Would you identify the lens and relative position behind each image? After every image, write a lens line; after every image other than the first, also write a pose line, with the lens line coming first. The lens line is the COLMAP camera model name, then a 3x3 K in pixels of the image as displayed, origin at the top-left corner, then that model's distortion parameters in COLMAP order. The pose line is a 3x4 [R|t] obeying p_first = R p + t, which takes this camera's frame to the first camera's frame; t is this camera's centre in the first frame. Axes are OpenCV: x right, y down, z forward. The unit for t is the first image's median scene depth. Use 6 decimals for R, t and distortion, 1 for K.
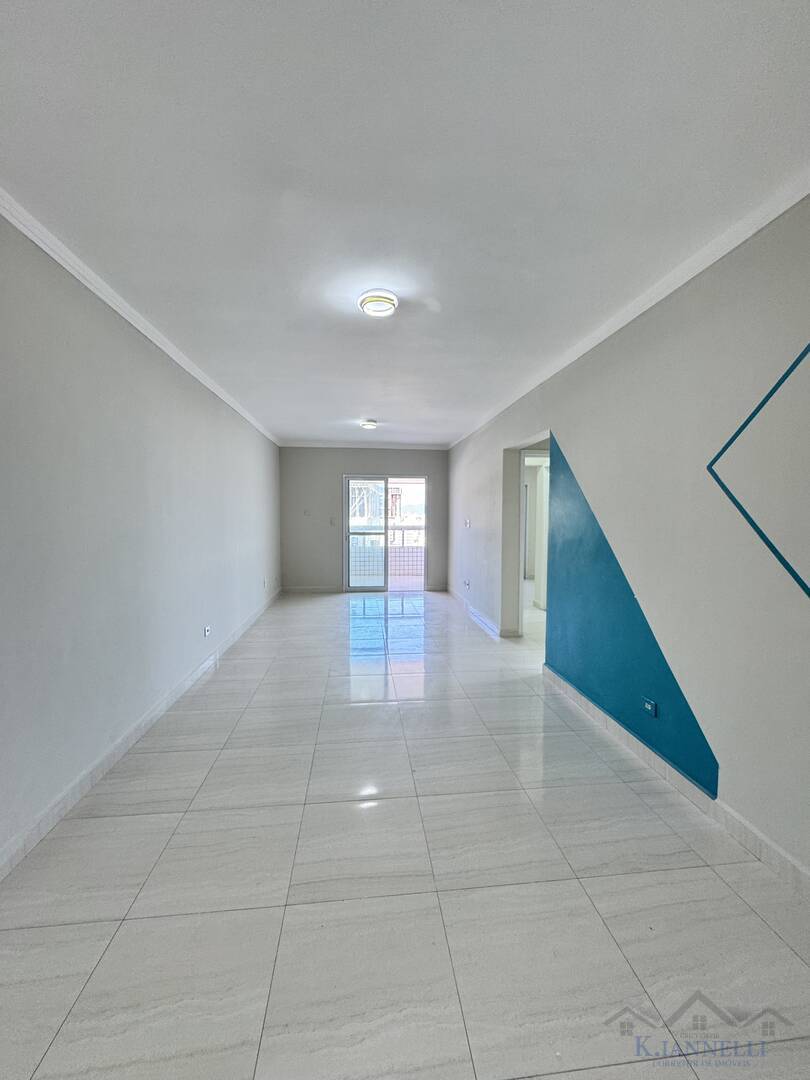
lens RADIAL K [[433.0, 0, 405.7], [0, 433.0, 538.5], [0, 0, 1]] dist [-0.003819, 0.000166]
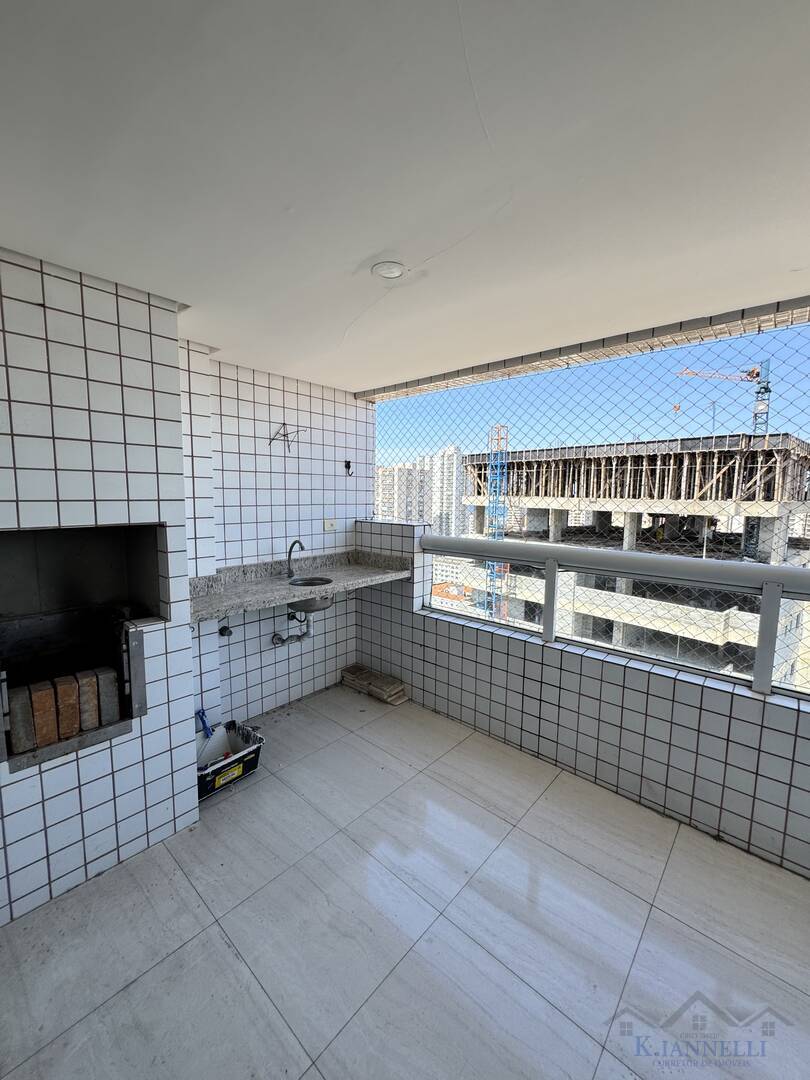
lens RADIAL K [[433.0, 0, 405.7], [0, 433.0, 538.5], [0, 0, 1]] dist [-0.003819, 0.000166]
pose [[0.668812, 0.084230, -0.738644, 0.006024], [-0.051845, 0.996426, 0.066682, -0.014340], [0.741621, -0.006303, 0.670789, 0.255525]]
